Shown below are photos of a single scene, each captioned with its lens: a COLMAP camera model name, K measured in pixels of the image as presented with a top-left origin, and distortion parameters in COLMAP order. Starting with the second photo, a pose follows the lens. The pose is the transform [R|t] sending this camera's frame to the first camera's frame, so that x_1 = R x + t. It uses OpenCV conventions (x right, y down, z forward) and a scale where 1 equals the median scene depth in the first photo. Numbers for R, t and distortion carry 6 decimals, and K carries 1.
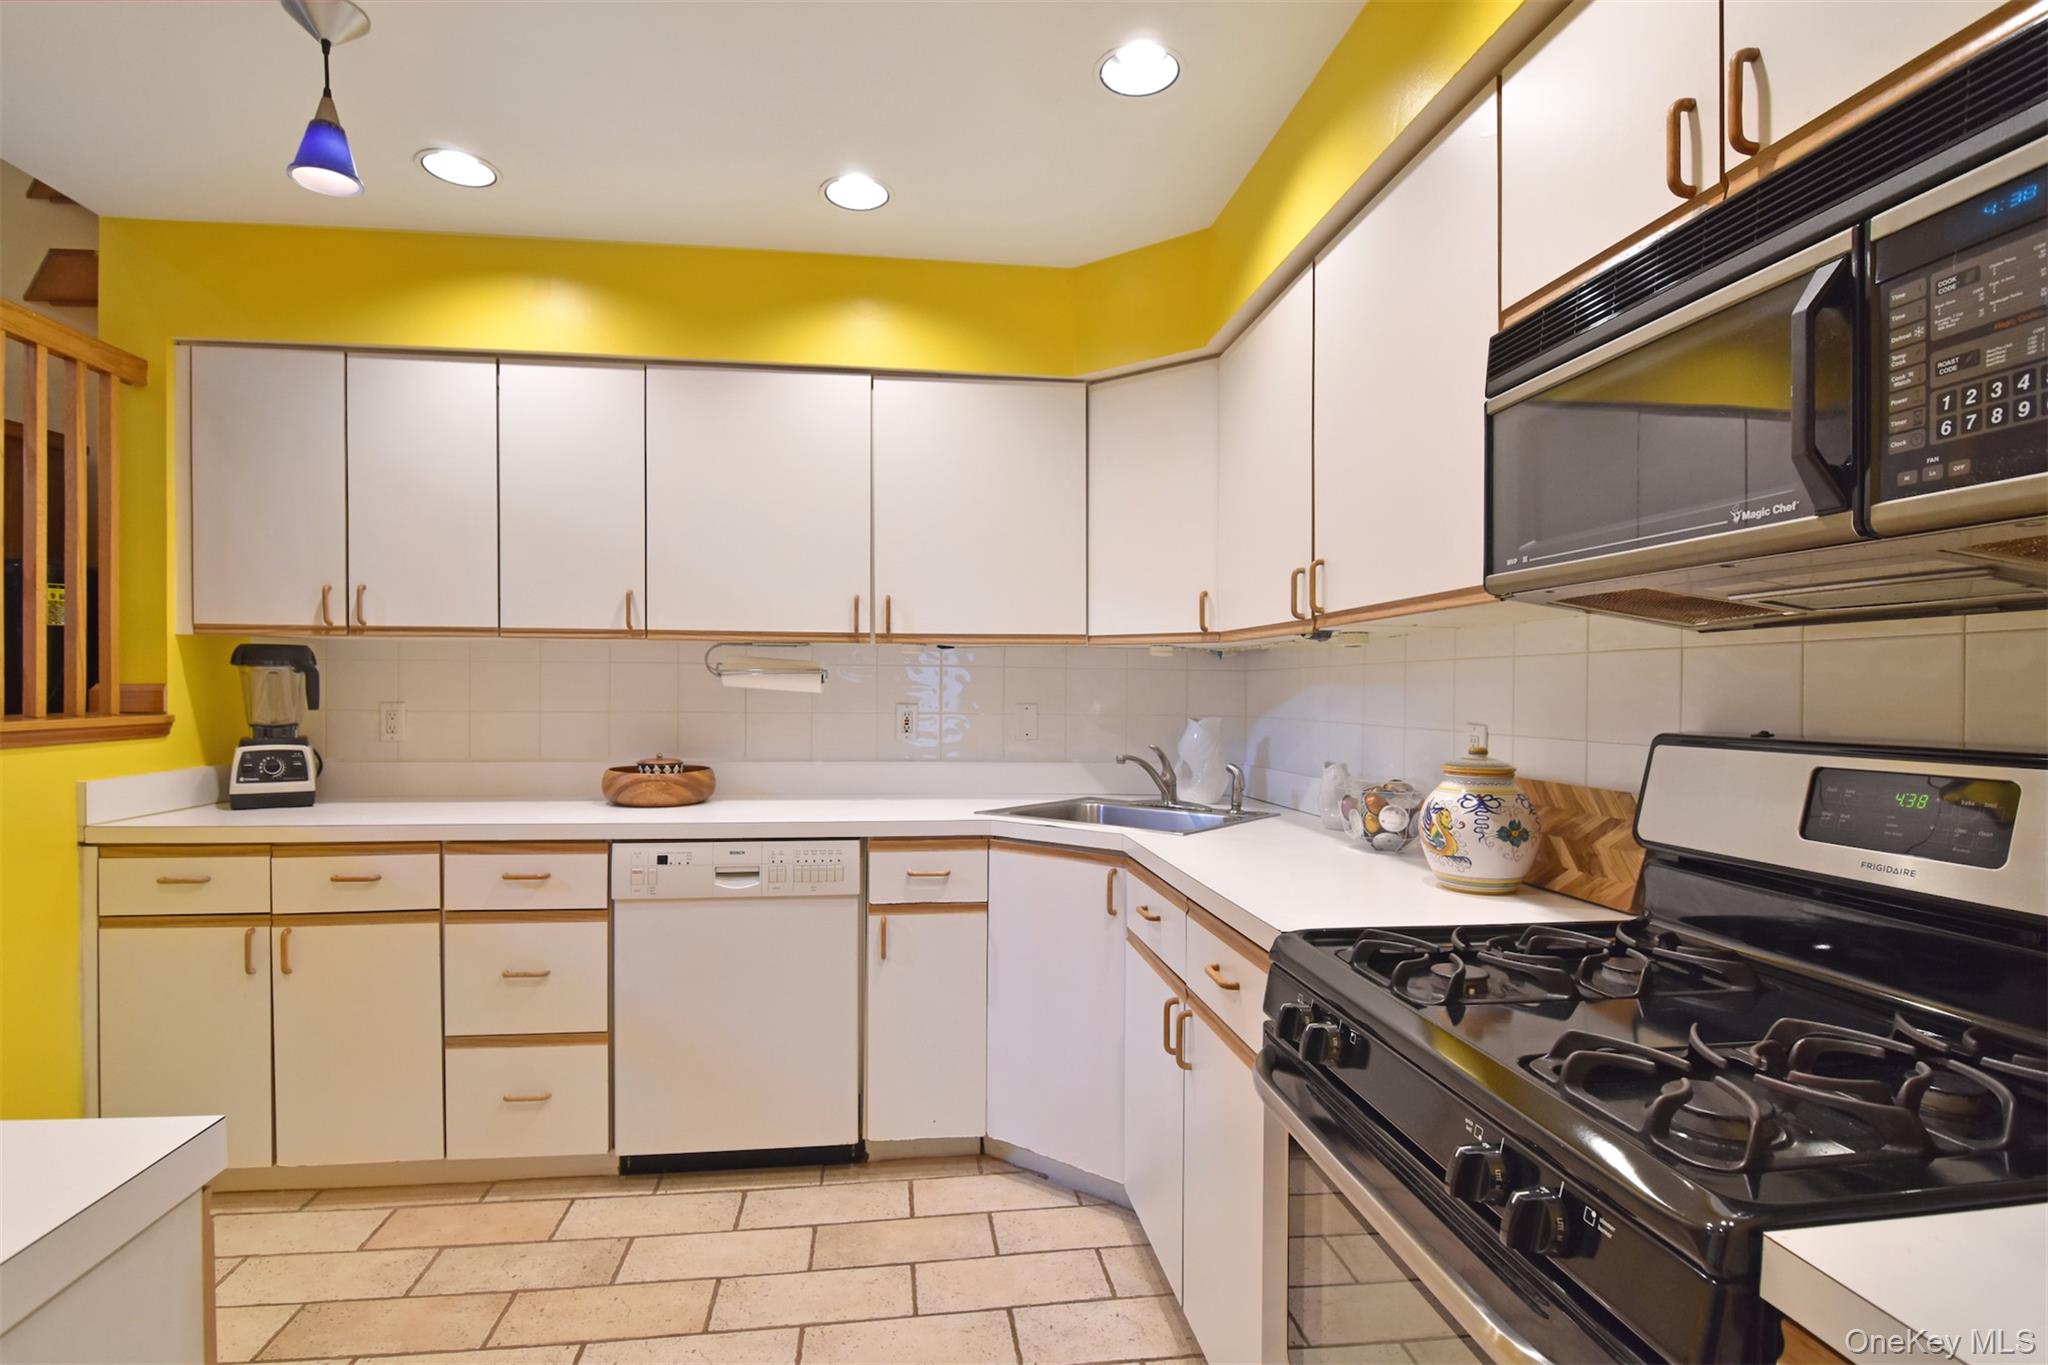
lens RADIAL K [[992.8, 0, 1023.9], [0, 992.8, 699.1], [0, 0, 1]] dist [-0.017862, -0.003114]
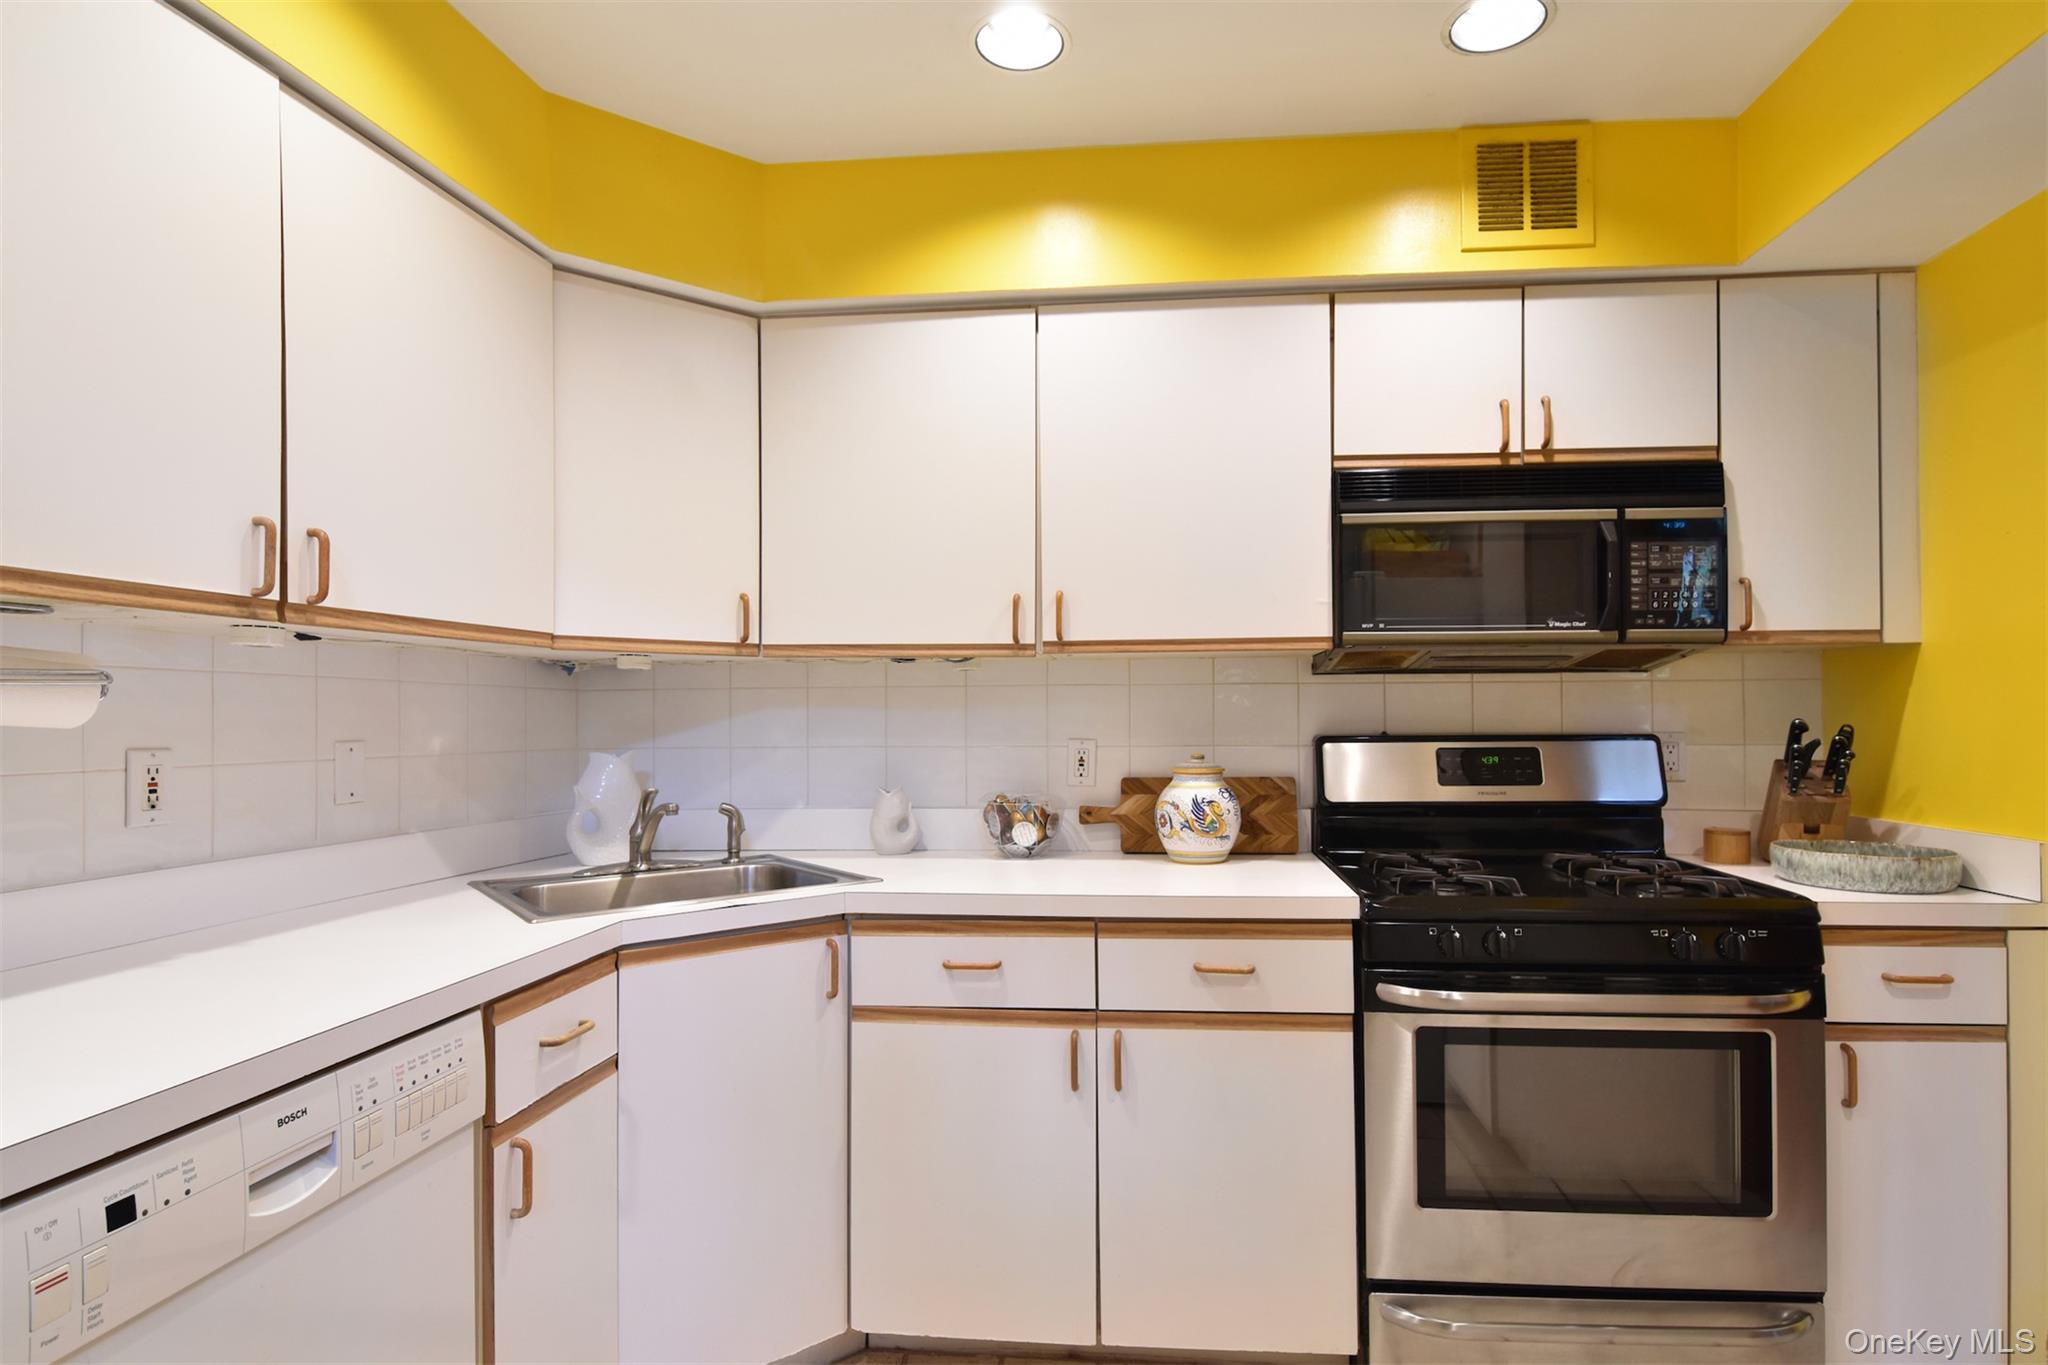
lens RADIAL K [[1101.0, 0, 1025.3], [0, 1101.0, 684.4], [0, 0, 1]] dist [-0.000335, -0.002651]
pose [[0.226729, 0.013367, 0.973866, -1.001556], [0.016825, 0.999703, -0.017639, -0.020940], [-0.973813, 0.020385, 0.226437, 0.879371]]
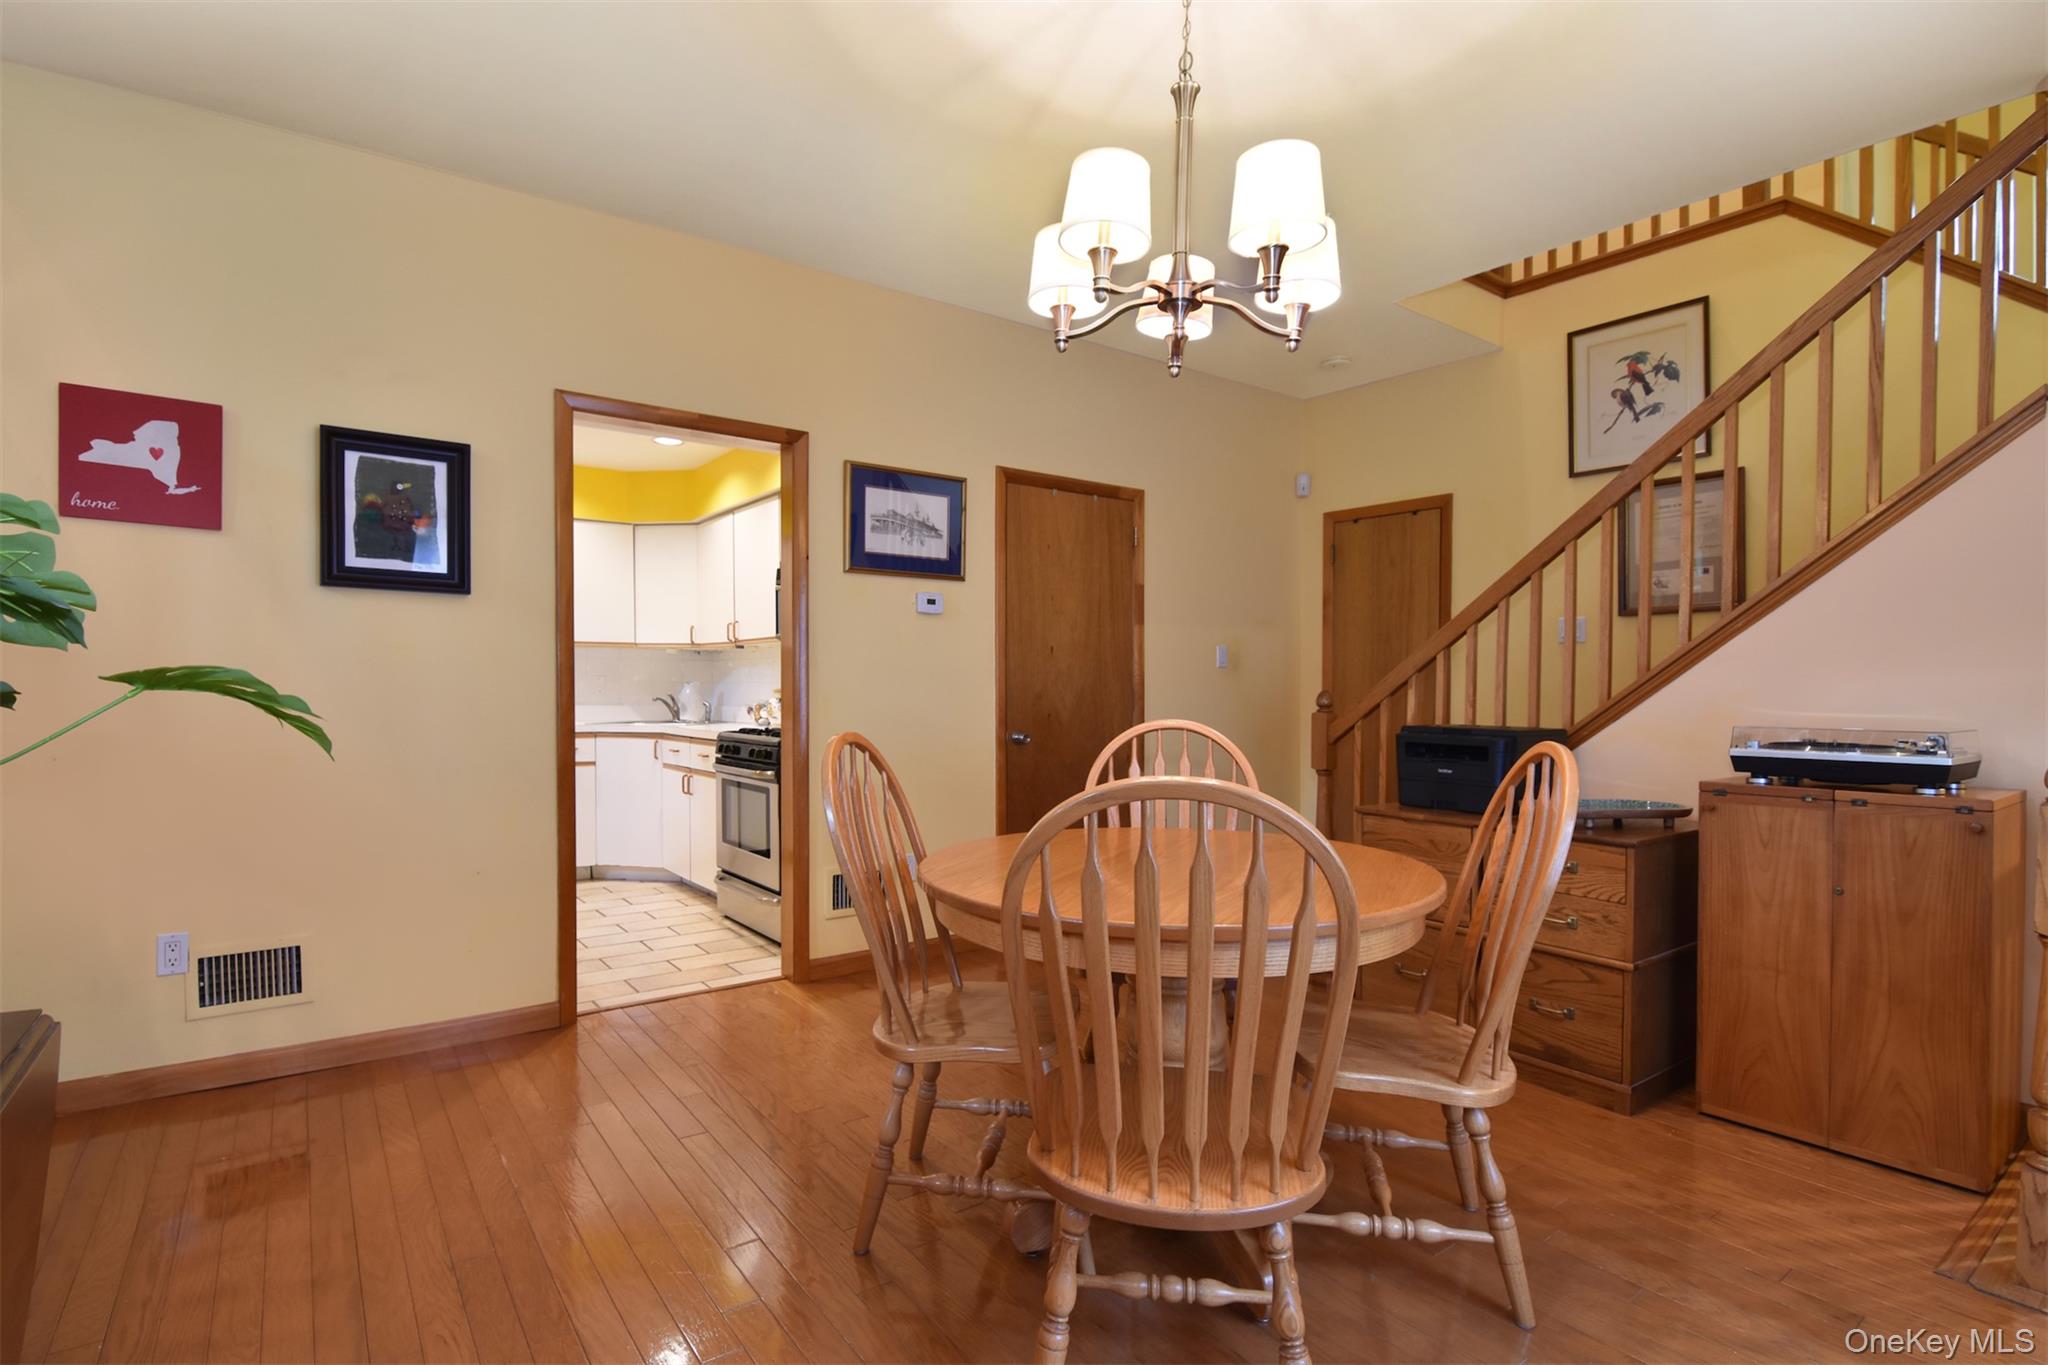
lens RADIAL K [[992.8, 0, 1023.6], [0, 992.8, 703.9], [0, 0, 1]] dist [-0.017862, -0.003114]
pose [[0.870268, -0.013857, 0.492383, -0.438471], [0.007284, 0.999857, 0.015264, 0.066214], [-0.492524, -0.009697, 0.870245, -2.134329]]
